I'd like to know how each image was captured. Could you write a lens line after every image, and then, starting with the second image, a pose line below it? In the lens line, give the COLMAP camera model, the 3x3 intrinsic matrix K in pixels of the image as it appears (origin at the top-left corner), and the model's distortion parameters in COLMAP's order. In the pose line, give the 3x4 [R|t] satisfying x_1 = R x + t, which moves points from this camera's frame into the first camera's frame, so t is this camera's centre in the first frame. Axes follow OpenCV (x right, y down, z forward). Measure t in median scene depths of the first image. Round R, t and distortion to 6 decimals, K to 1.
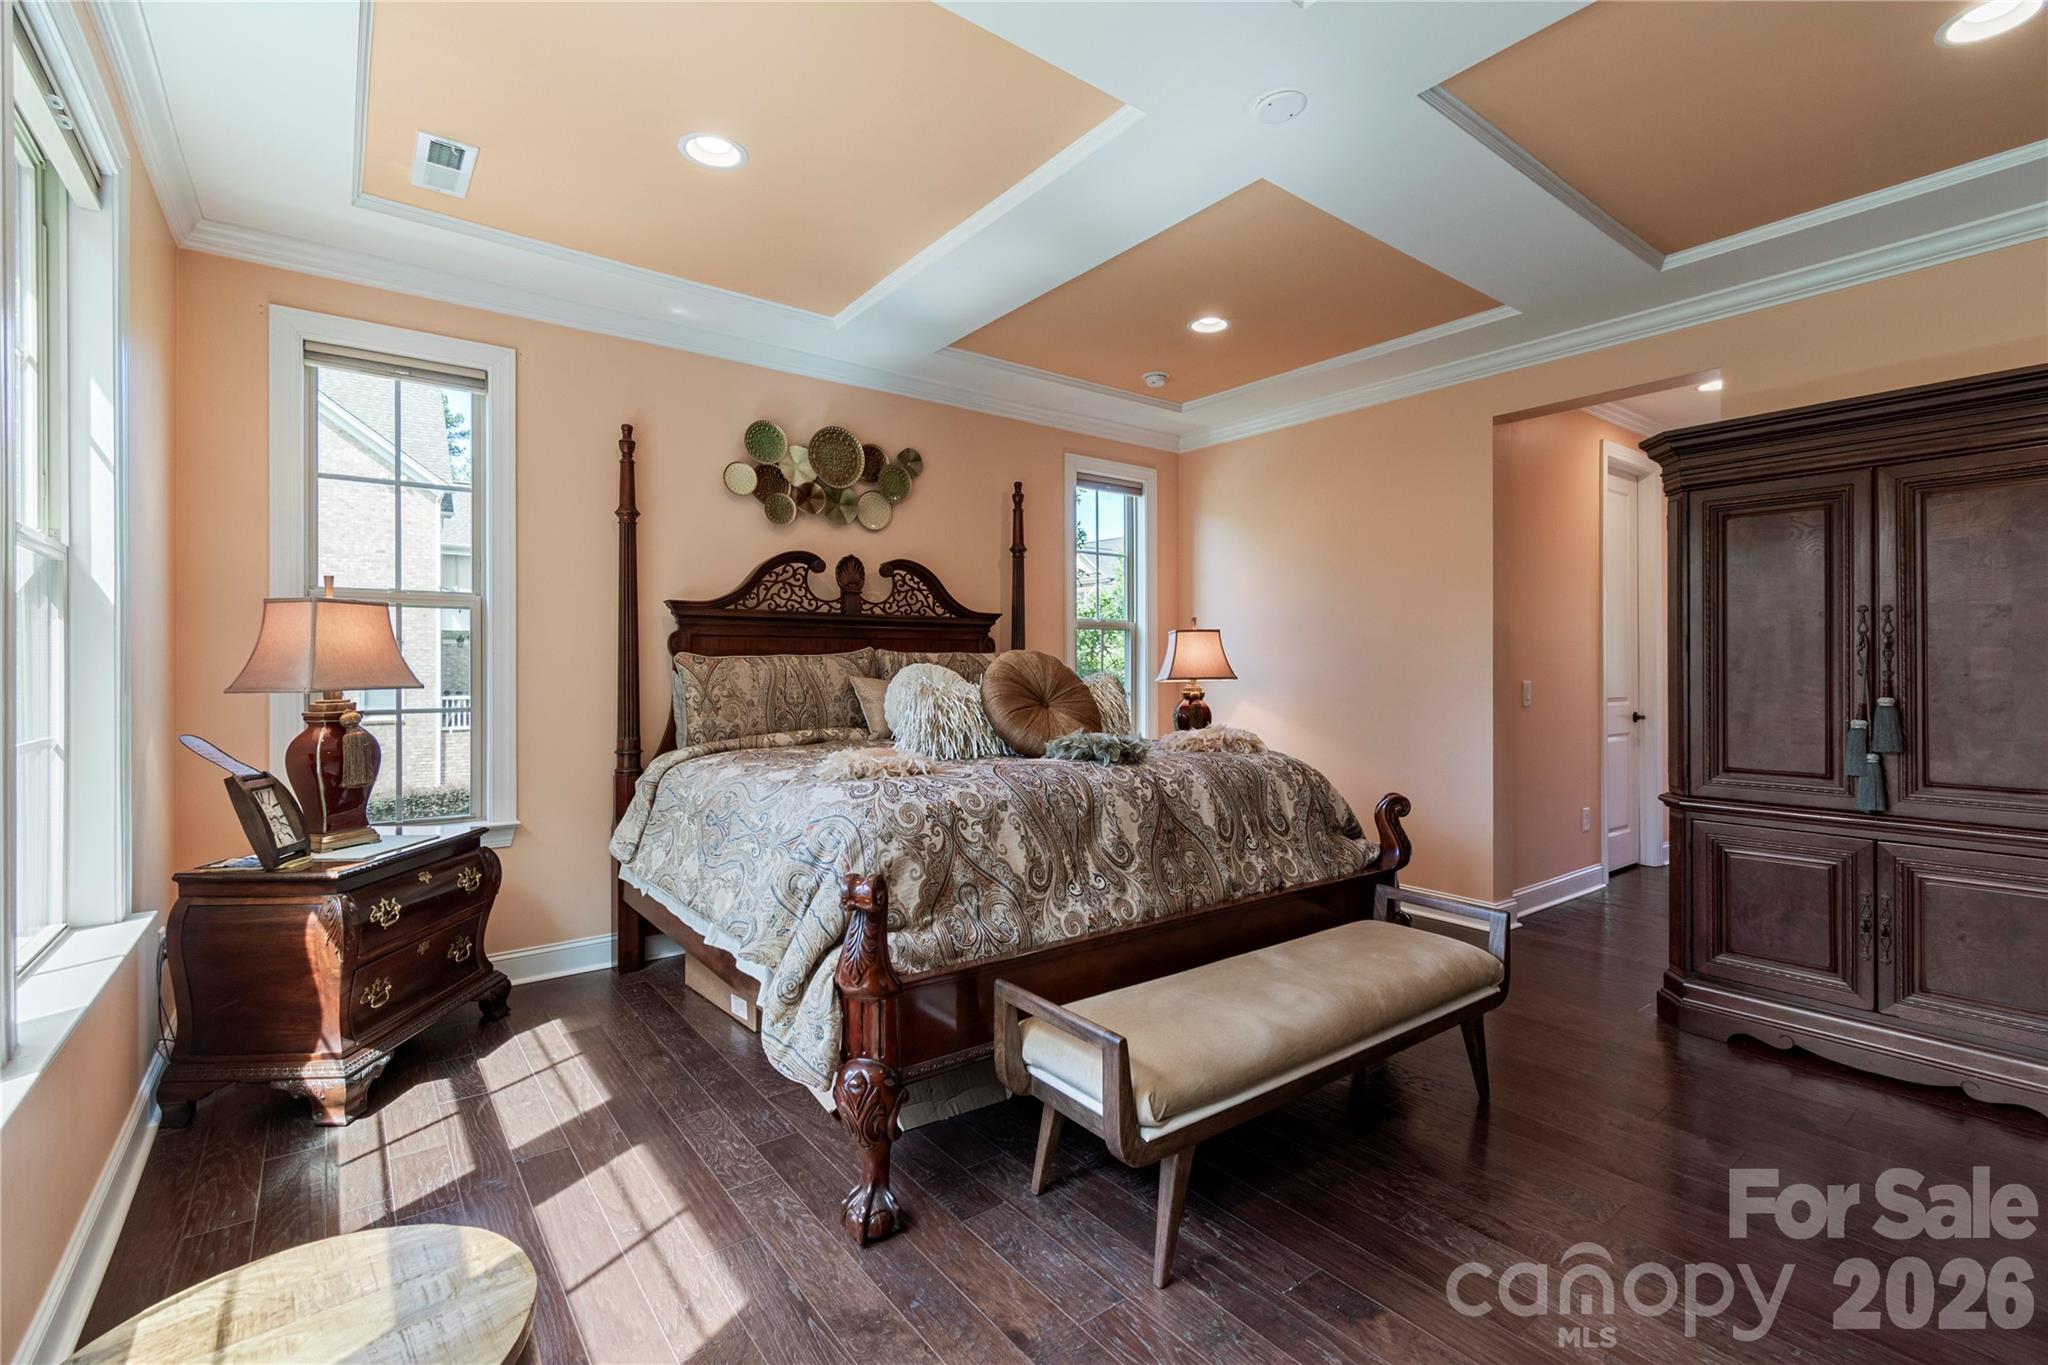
lens RADIAL K [[922.7, 0, 1035.2], [0, 922.7, 671.9], [0, 0, 1]] dist [0.005036, -0.001189]
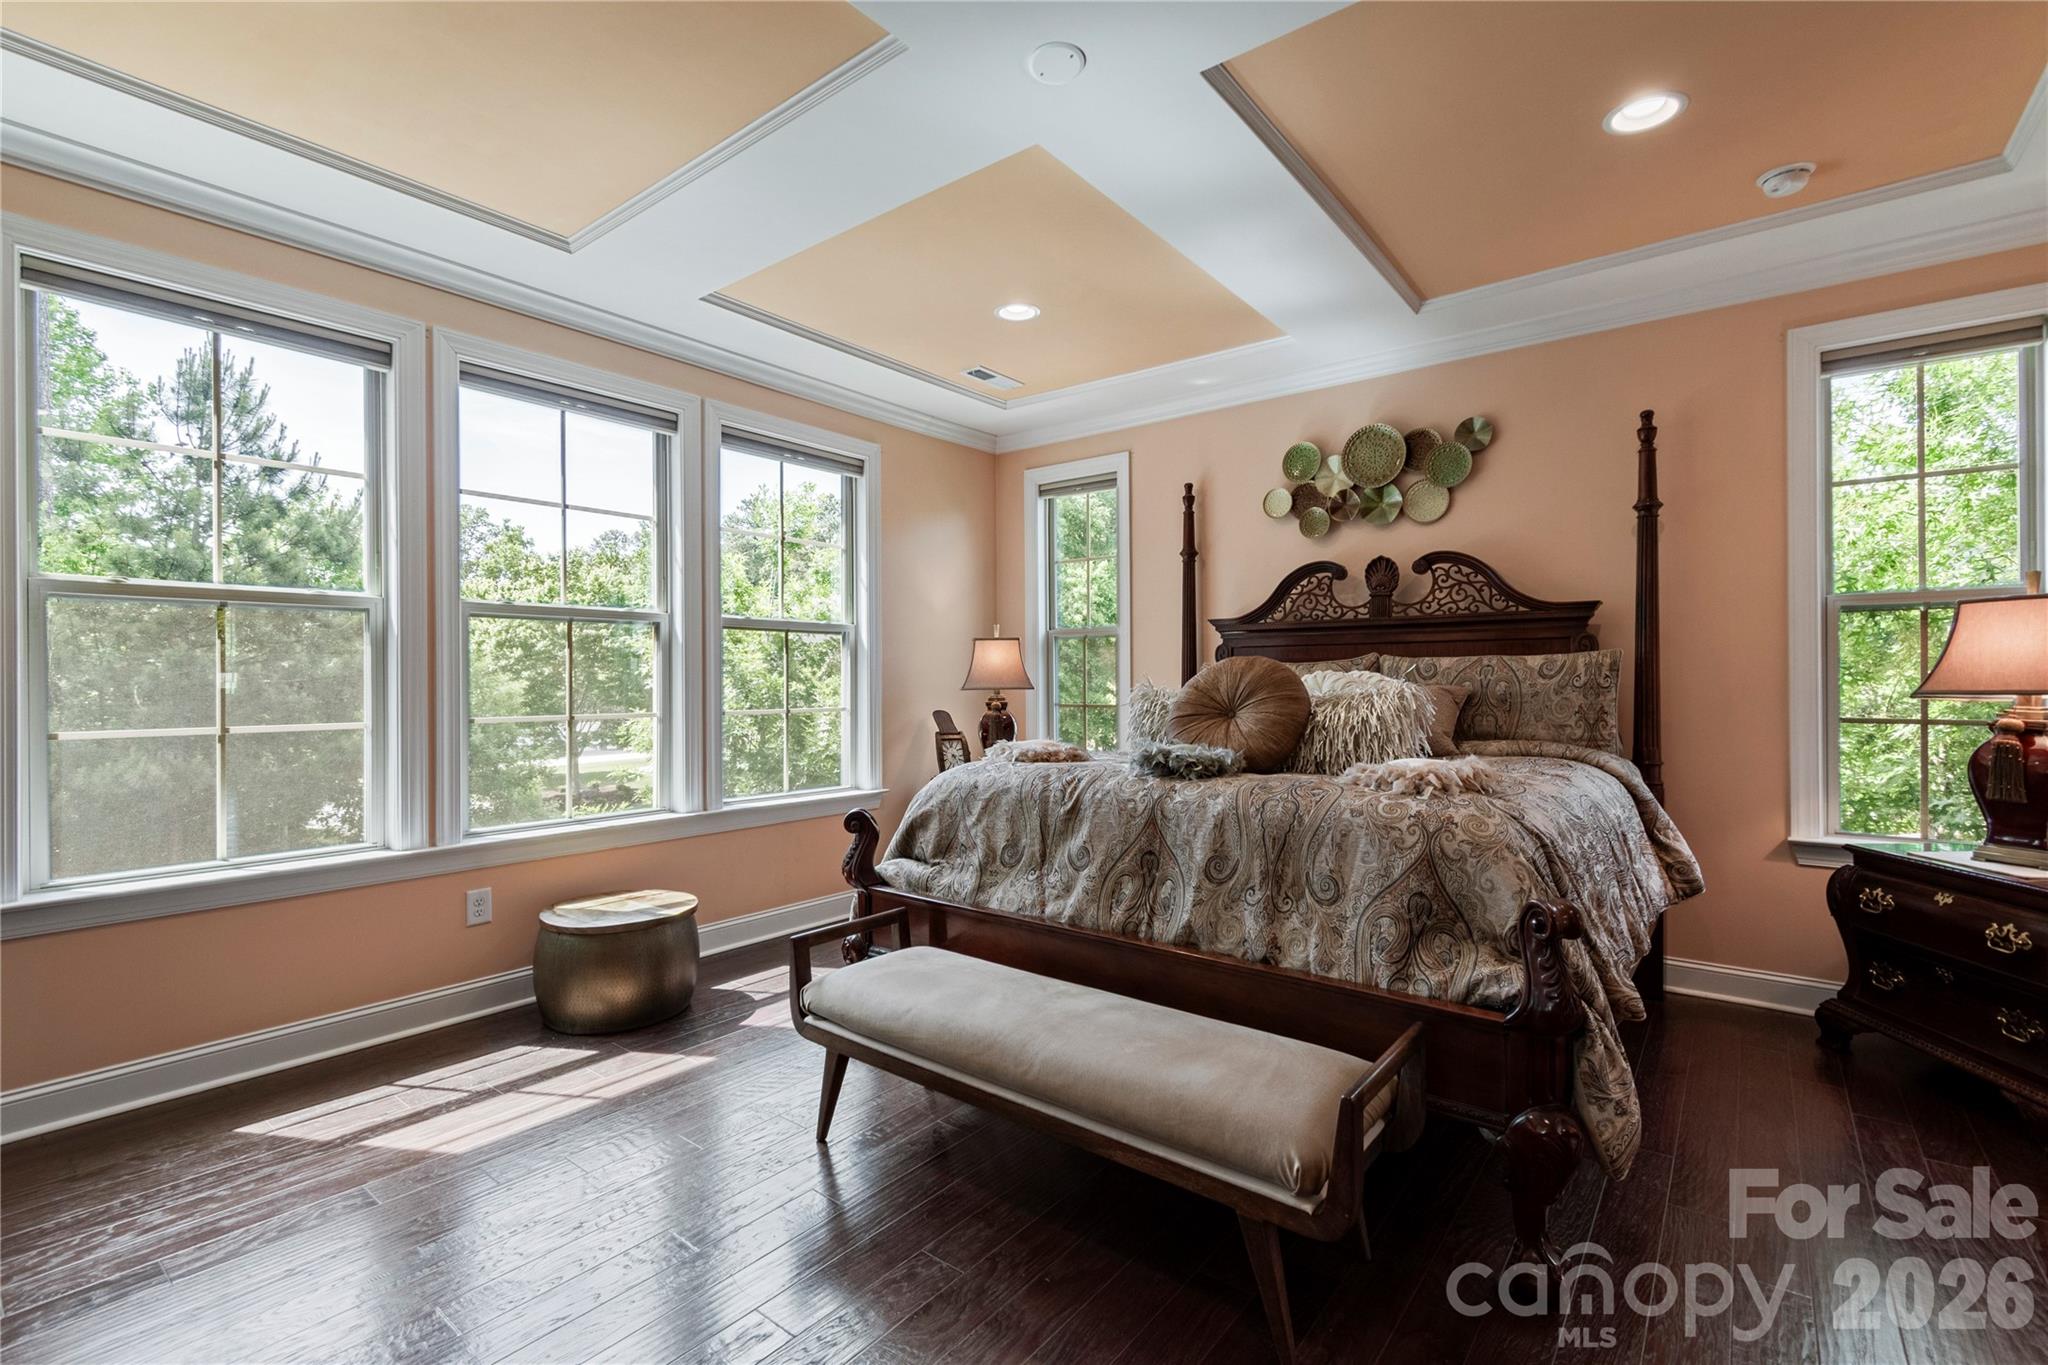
lens RADIAL K [[922.7, 0, 1015.3], [0, 922.7, 686.0], [0, 0, 1]] dist [0.005036, -0.001189]
pose [[0.246029, 0.006934, -0.969238, 0.647140], [0.005631, 0.999947, 0.008584, -0.003154], [0.969246, -0.007570, 0.245977, 0.411677]]
